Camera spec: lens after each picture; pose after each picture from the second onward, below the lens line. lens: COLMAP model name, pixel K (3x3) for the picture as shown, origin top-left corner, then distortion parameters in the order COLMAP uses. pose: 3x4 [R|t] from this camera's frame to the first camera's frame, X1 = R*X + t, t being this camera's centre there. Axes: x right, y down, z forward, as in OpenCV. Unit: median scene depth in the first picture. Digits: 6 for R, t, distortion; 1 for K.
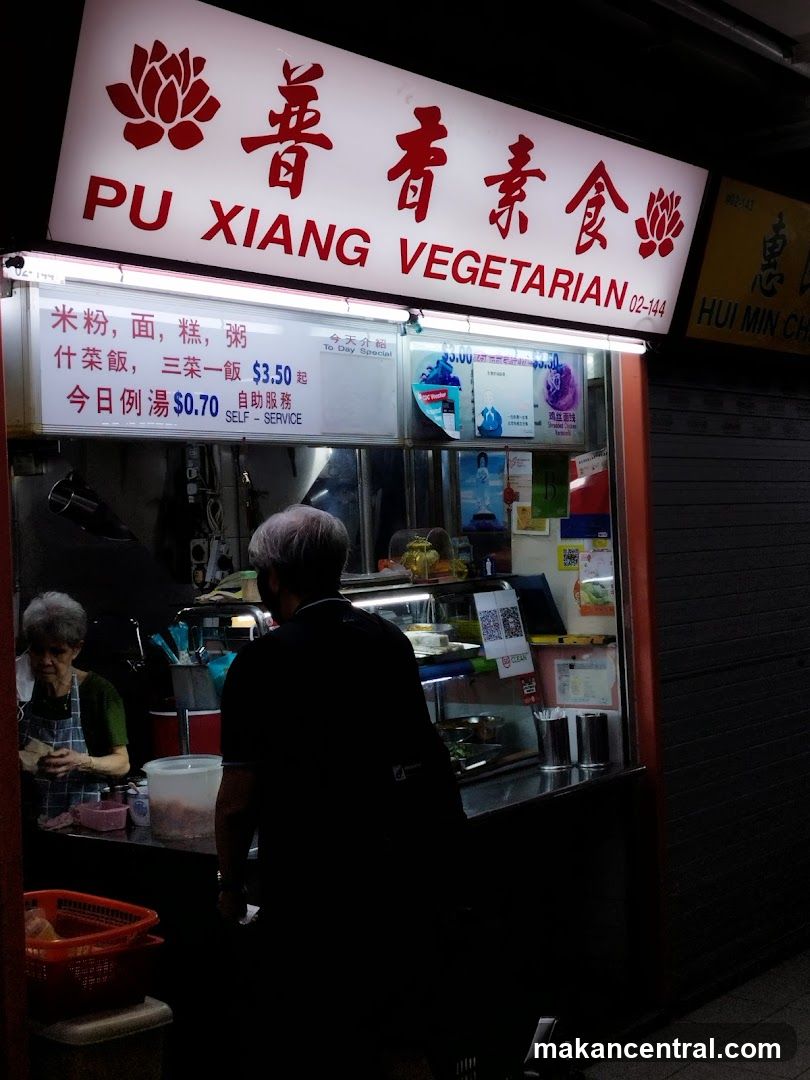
lens RADIAL K [[1532.4, 0, 400.7], [0, 1532.4, 543.8], [0, 0, 1]] dist [0.012494, 0.000000]
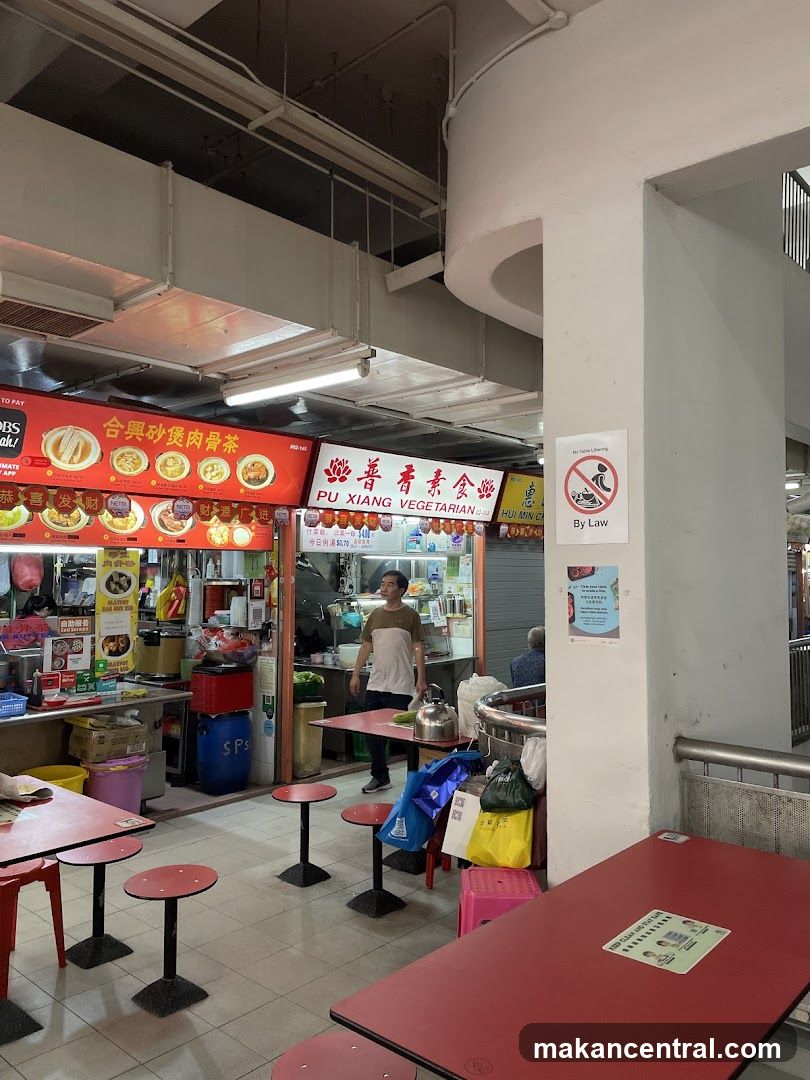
lens RADIAL K [[808.6, 0, 407.8], [0, 808.6, 537.3], [0, 0, 1]] dist [0.020713, -0.065846]
pose [[0.997387, 0.039614, -0.060408, 0.134112], [-0.042518, 0.997963, -0.047567, -0.017930], [0.058401, 0.050011, 0.997040, -0.894925]]
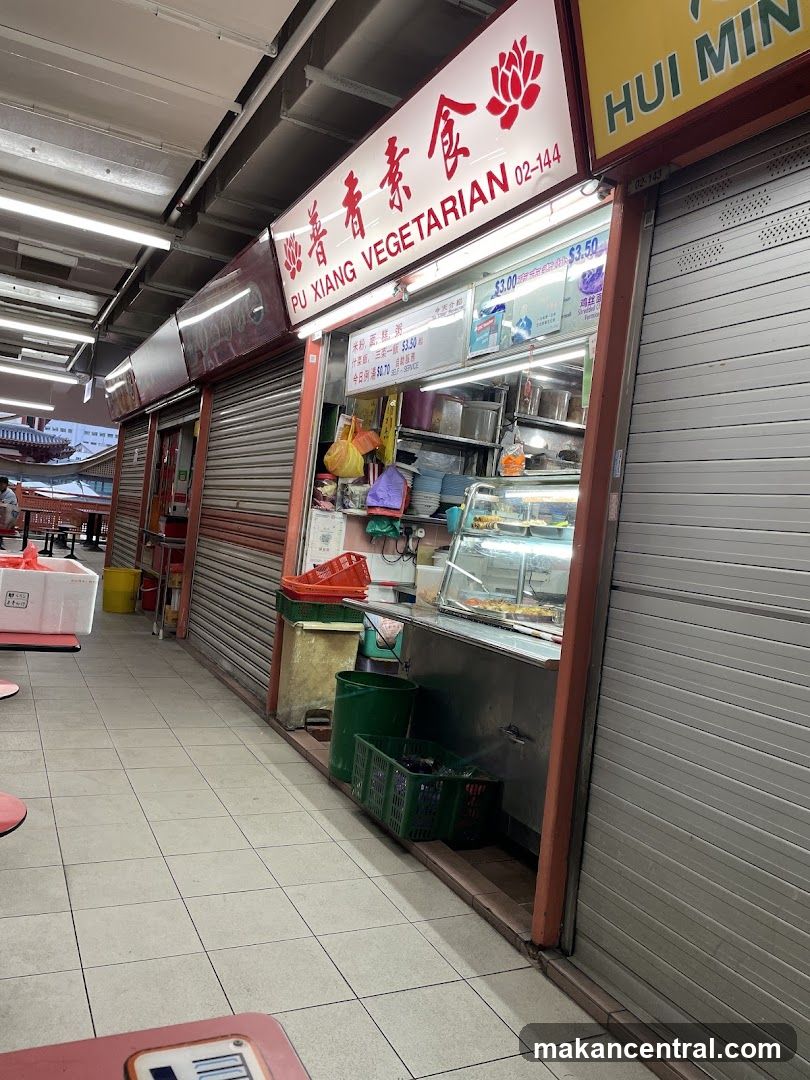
lens RADIAL K [[808.6, 0, 401.1], [0, 808.6, 548.8], [0, 0, 1]] dist [0.020713, -0.065846]
pose [[-0.417633, 0.031662, -0.908064, 0.817814], [-0.084790, 0.993674, 0.073644, 0.063476], [0.904651, 0.107751, -0.412306, 1.435242]]
